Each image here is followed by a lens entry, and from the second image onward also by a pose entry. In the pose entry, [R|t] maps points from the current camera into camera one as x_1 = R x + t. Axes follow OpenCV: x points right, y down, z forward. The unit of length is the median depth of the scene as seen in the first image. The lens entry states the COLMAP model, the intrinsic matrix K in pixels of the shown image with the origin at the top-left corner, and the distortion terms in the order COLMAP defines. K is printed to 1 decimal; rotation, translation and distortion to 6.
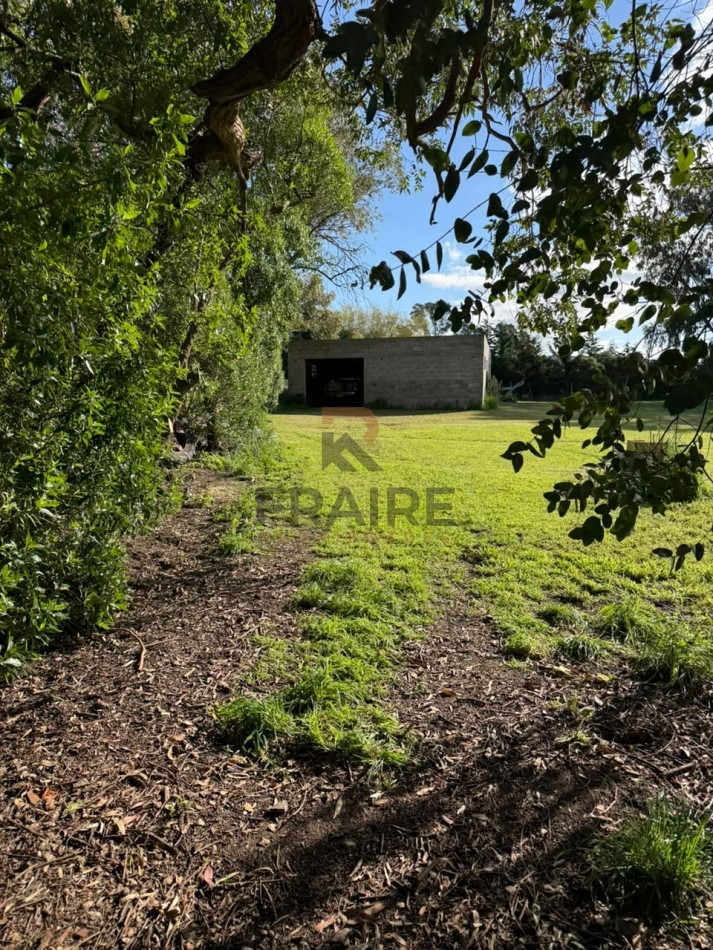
lens RADIAL K [[381.2, 0, 356.5], [0, 381.2, 472.7], [0, 0, 1]] dist [0.031344, -0.009981]
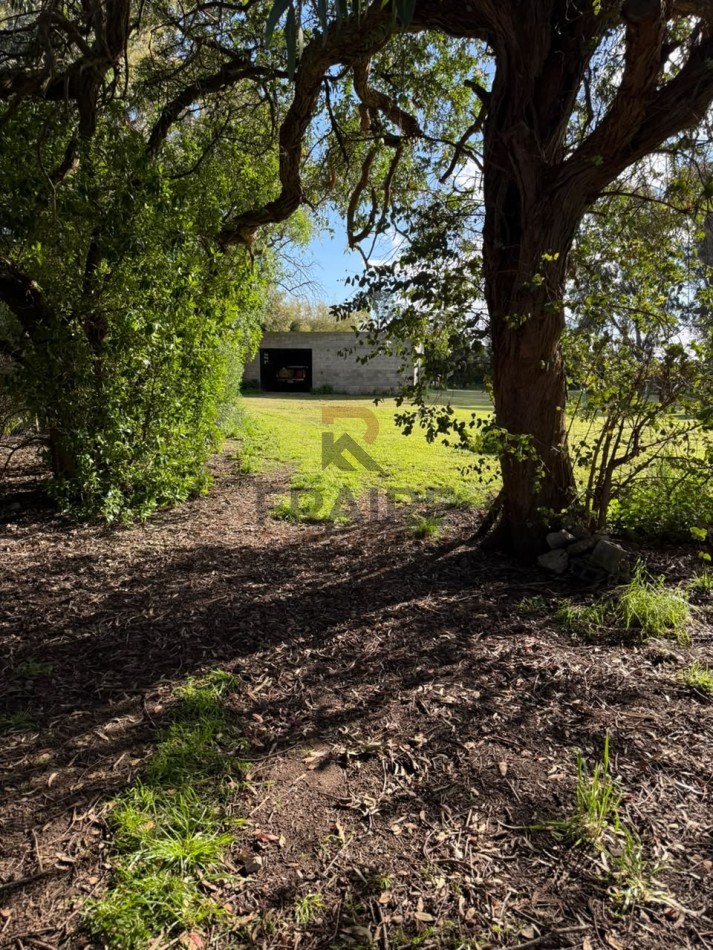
lens RADIAL K [[381.2, 0, 356.5], [0, 381.2, 472.7], [0, 0, 1]] dist [0.031344, -0.009981]
pose [[0.989050, -0.007631, 0.147381, -0.027458], [0.002752, 0.999442, 0.033284, 0.041911], [-0.147553, -0.032514, 0.988520, -0.217474]]
